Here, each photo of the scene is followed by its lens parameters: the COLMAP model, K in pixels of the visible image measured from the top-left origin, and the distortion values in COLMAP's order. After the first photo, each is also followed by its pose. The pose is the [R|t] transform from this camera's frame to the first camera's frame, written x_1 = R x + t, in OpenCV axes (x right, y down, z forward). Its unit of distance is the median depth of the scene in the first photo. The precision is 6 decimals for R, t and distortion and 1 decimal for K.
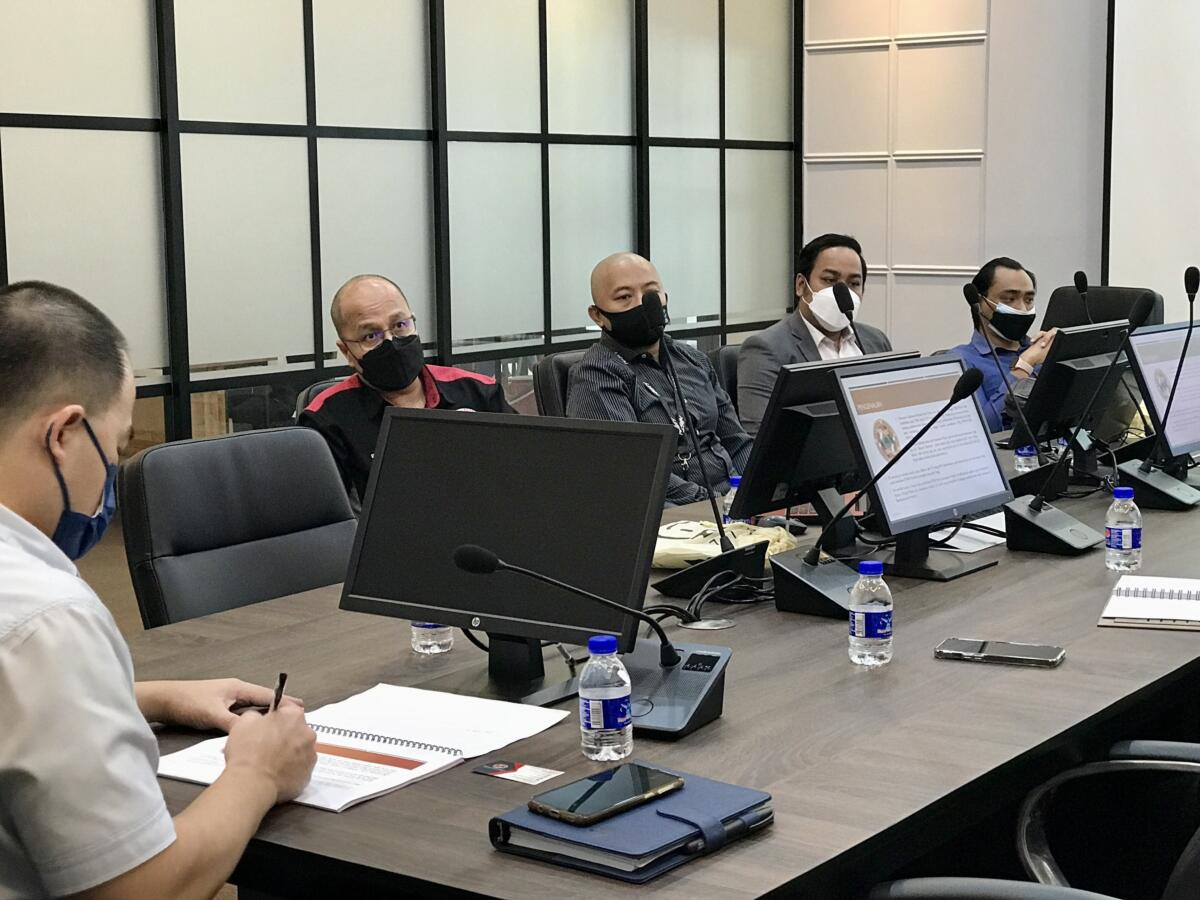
lens RADIAL K [[2004.0, 0, 600.0], [0, 2004.0, 450.0], [0, 0, 1]] dist [0.015216, 0.142818]
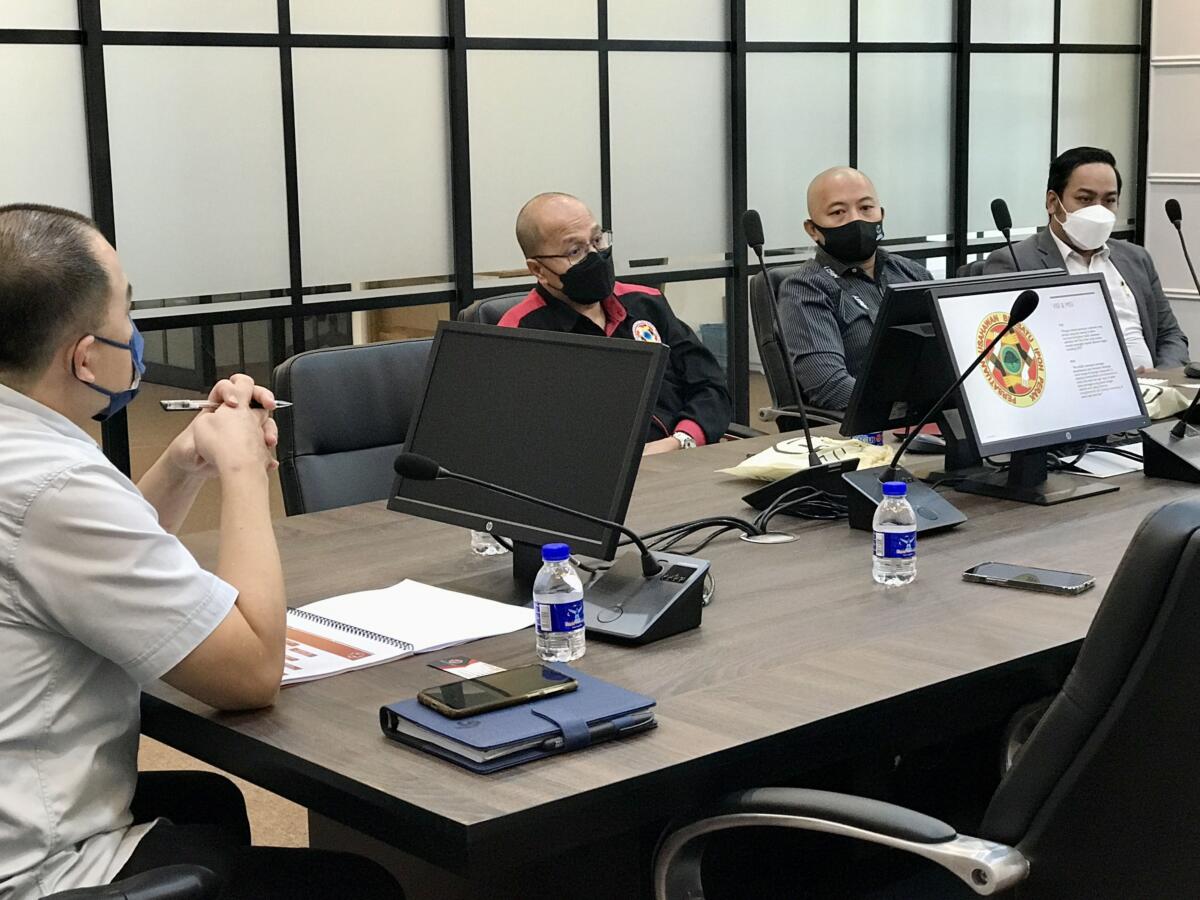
lens RADIAL K [[2004.0, 0, 600.0], [0, 2004.0, 450.0], [0, 0, 1]] dist [0.015216, 0.142818]
pose [[0.973990, 0.030944, -0.224468, 0.203579], [-0.020263, 0.998557, 0.049735, -0.007429], [0.225683, -0.043893, 0.973211, -0.014087]]
